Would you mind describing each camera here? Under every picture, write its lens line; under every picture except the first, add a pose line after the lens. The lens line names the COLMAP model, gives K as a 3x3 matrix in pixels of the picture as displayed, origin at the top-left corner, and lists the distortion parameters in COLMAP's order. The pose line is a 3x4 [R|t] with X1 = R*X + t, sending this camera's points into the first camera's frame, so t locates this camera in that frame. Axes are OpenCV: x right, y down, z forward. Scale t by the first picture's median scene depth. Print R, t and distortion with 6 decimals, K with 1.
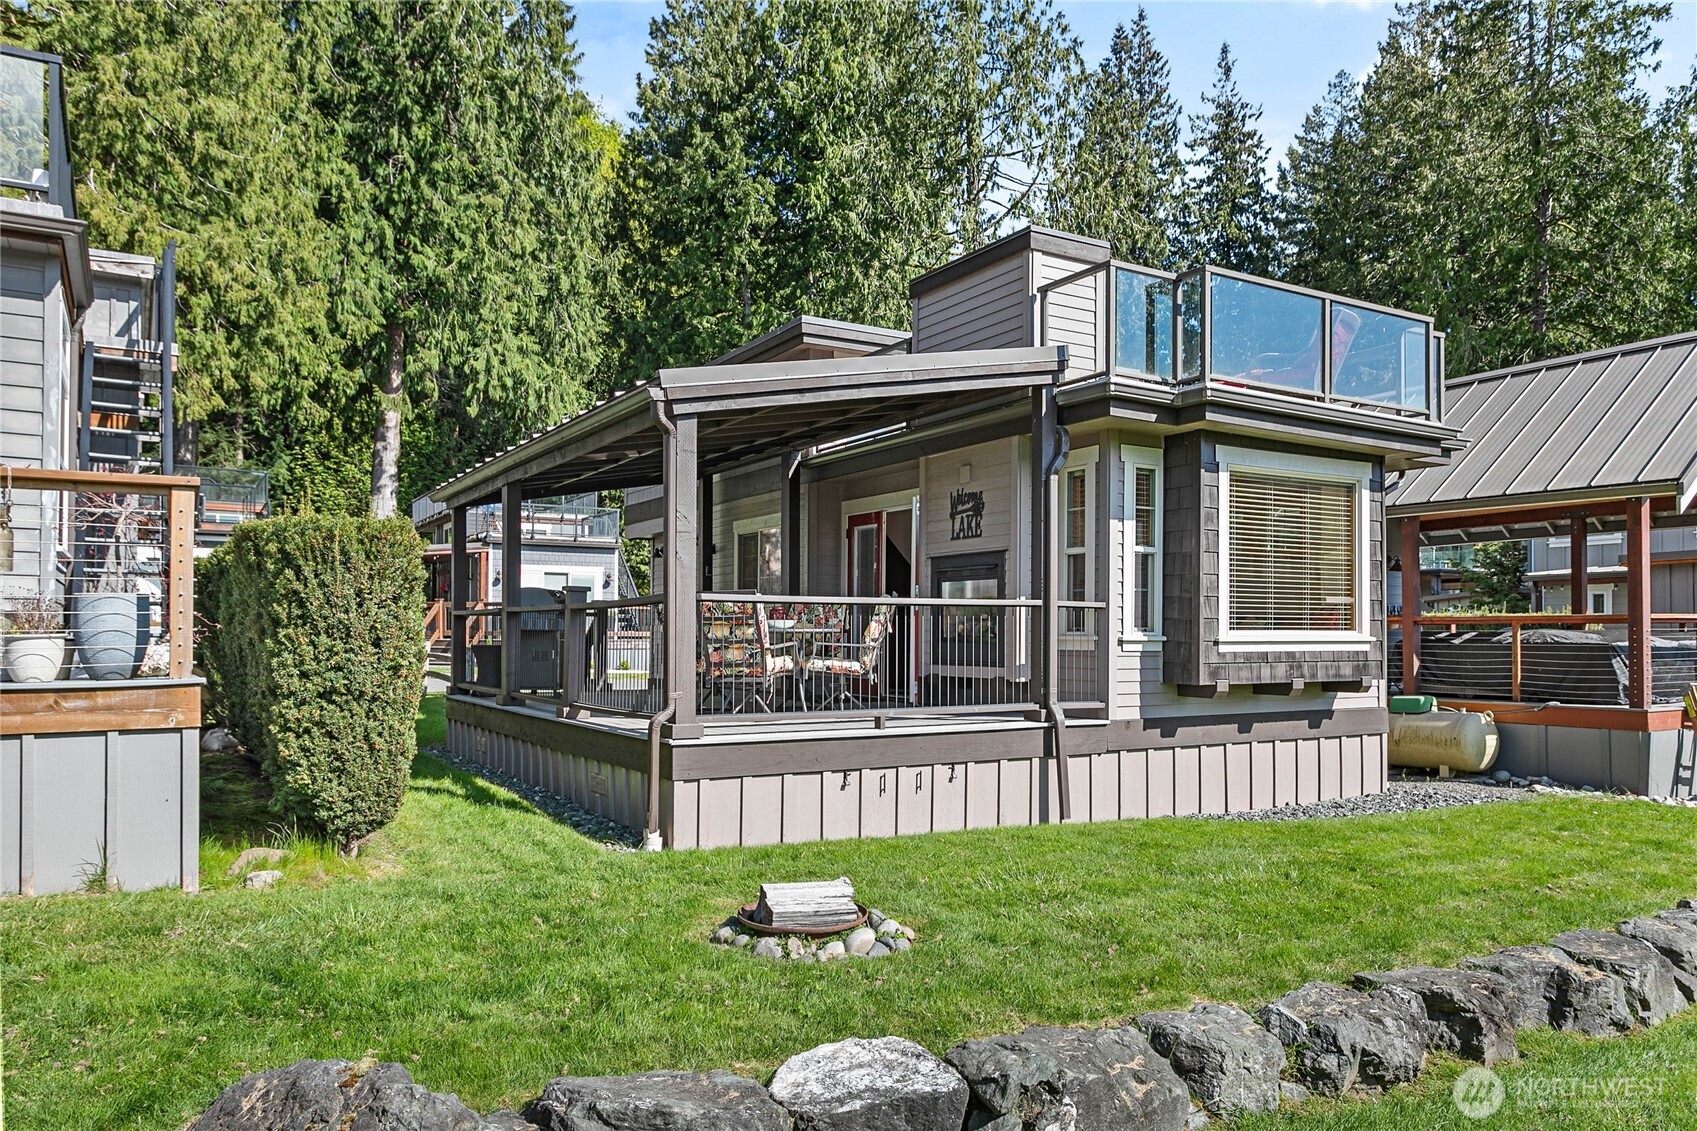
lens RADIAL K [[1171.7, 0, 853.6], [0, 1171.7, 619.0], [0, 0, 1]] dist [0.003220, -0.000756]
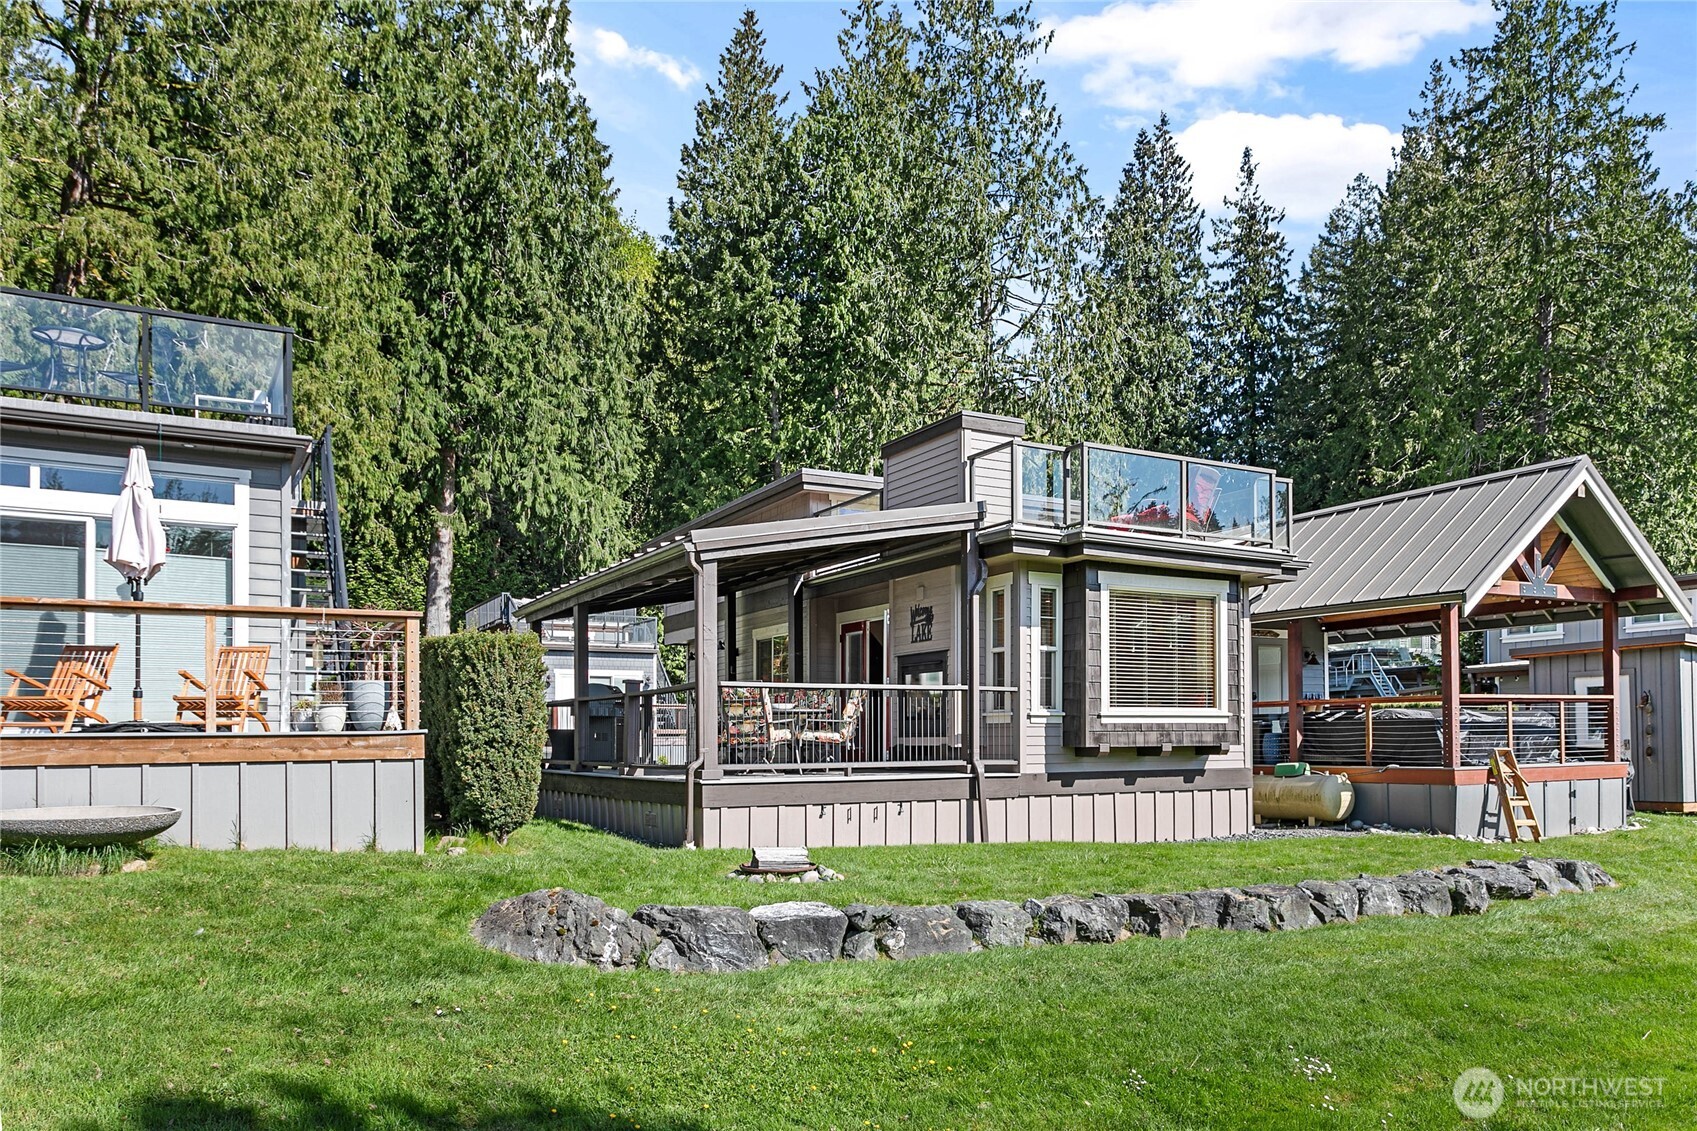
lens RADIAL K [[1203.8, 0, 843.5], [0, 1203.8, 738.0], [0, 0, 1]] dist [-0.003162, 0.000641]
pose [[0.999076, -0.007850, -0.042261, 0.025887], [0.008326, 0.999904, 0.011089, 0.010012], [0.042169, -0.011431, 0.999045, -0.149375]]
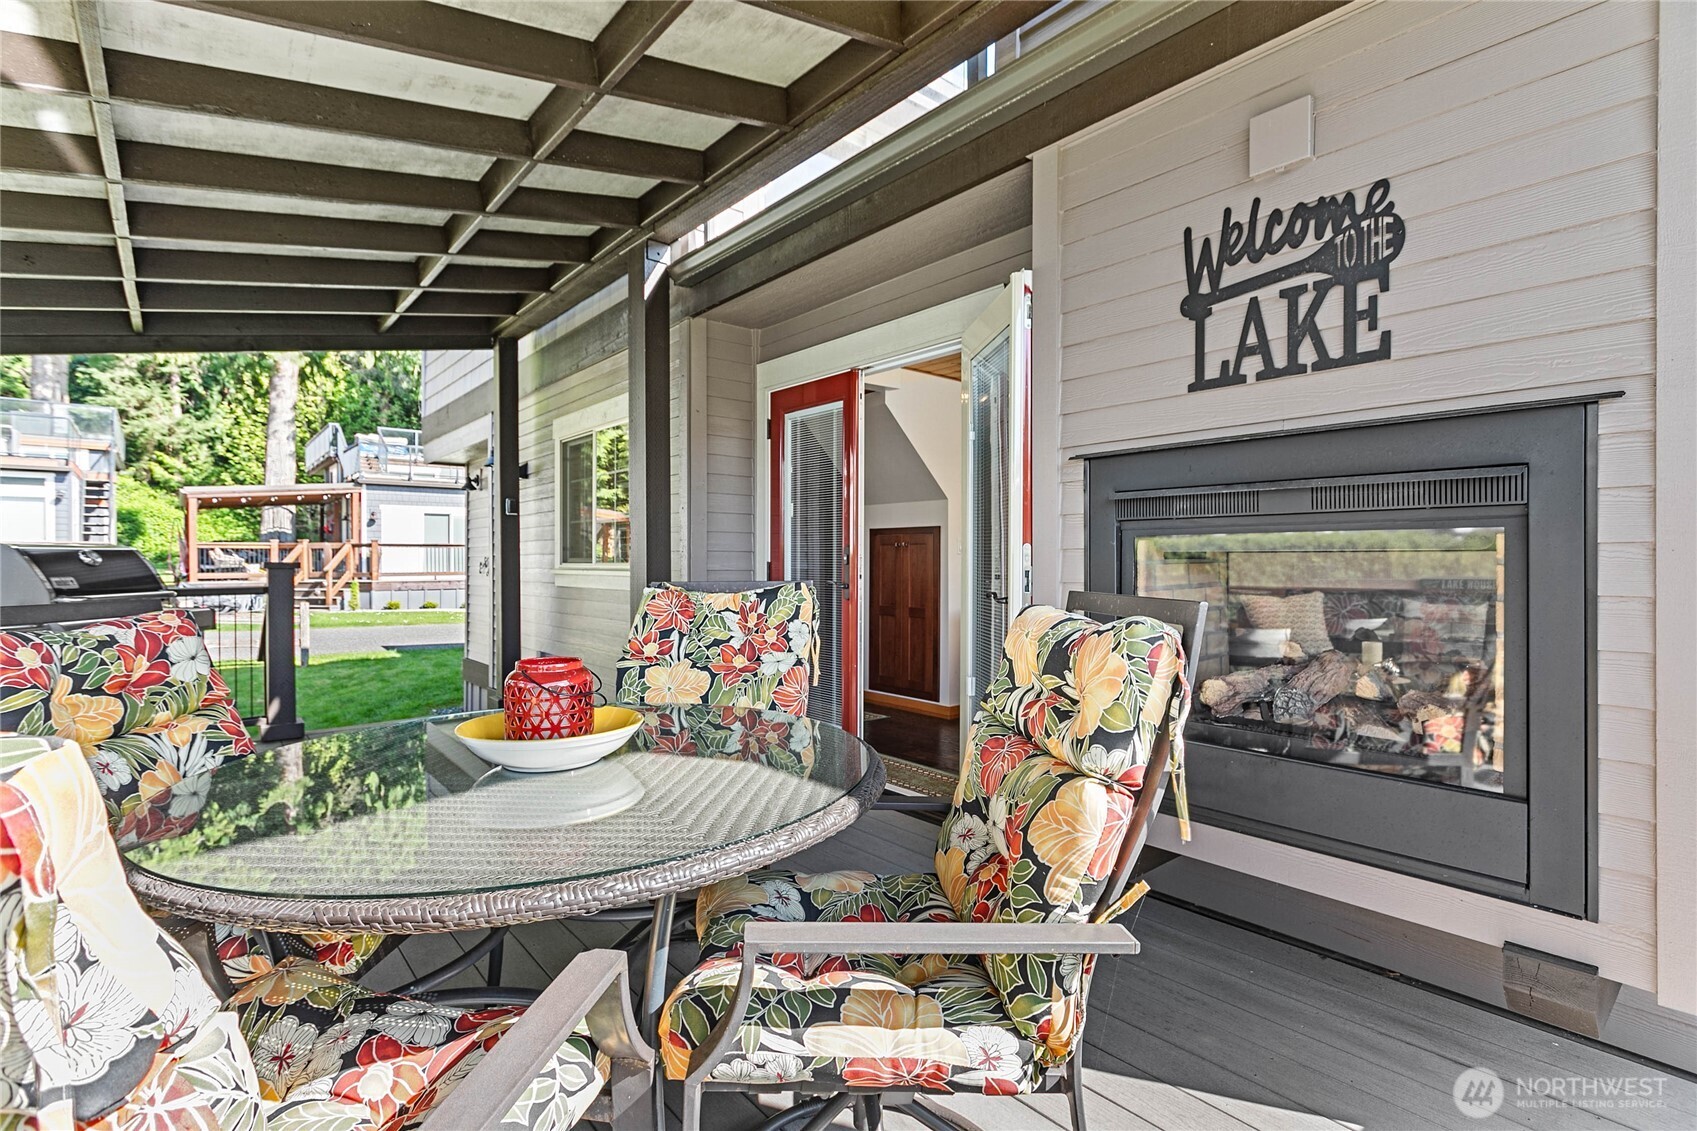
lens RADIAL K [[826.0, 0, 852.1], [0, 826.0, 560.7], [0, 0, 1]] dist [0.001620, 0.000626]
pose [[0.987558, -0.005322, 0.157168, -0.013056], [0.003033, 0.999886, 0.014800, -0.011631], [-0.157229, -0.014140, 0.987461, 0.329915]]
